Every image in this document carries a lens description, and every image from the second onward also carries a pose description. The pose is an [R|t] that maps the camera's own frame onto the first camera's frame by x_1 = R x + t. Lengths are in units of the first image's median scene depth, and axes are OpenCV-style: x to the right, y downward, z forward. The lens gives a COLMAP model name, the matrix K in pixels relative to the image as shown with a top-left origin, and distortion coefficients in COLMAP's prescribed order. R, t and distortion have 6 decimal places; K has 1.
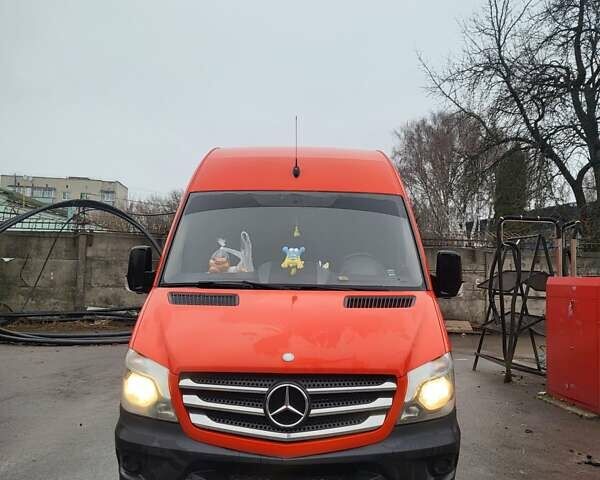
lens RADIAL K [[600.9, 0, 304.4], [0, 600.9, 239.1], [0, 0, 1]] dist [0.041904, 0.000000]
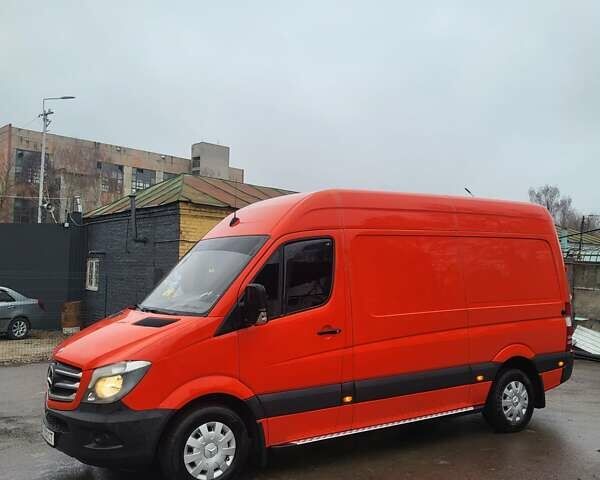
lens RADIAL K [[600.9, 0, 300.7], [0, 600.9, 238.8], [0, 0, 1]] dist [0.041904, 0.000000]
pose [[0.538480, -0.060571, -0.840458, 1.728869], [0.034175, 0.998162, -0.050041, -0.007194], [0.841945, -0.001777, 0.539561, 0.629929]]
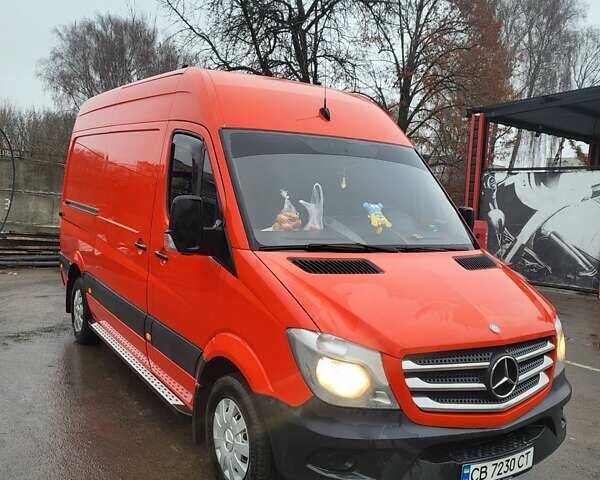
lens RADIAL K [[600.9, 0, 304.4], [0, 600.9, 242.0], [0, 0, 1]] dist [0.041904, 0.000000]
pose [[0.844523, -0.018132, 0.535212, -0.793986], [-0.057988, 0.990454, 0.125056, -0.048778], [-0.532370, -0.136648, 0.835410, 0.346878]]
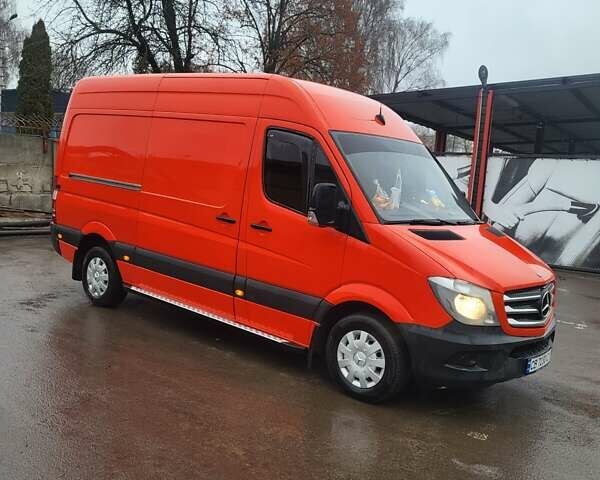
lens RADIAL K [[600.9, 0, 305.2], [0, 600.9, 243.8], [0, 0, 1]] dist [0.041904, 0.000000]
pose [[0.645148, -0.055666, 0.762027, -1.547664], [-0.099566, 0.982713, 0.156082, -0.061160], [-0.757543, -0.176568, 0.628453, 0.477782]]
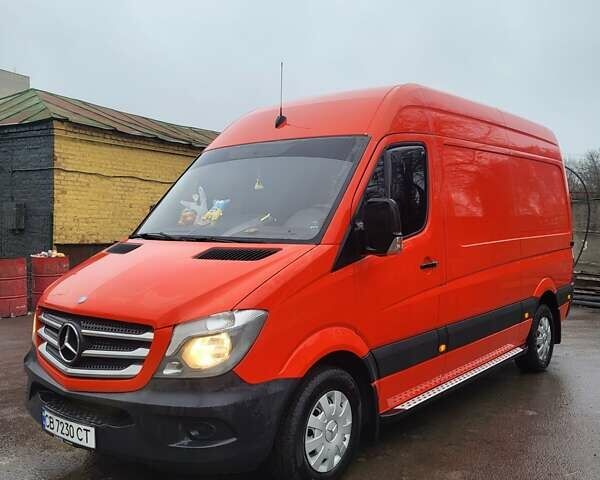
lens RADIAL K [[600.9, 0, 304.4], [0, 600.9, 240.7], [0, 0, 1]] dist [0.041904, 0.000000]
pose [[0.776901, 0.007700, -0.629576, 0.928090], [0.028134, 0.998502, 0.046930, 0.050241], [0.628994, -0.054172, 0.775520, 0.406999]]
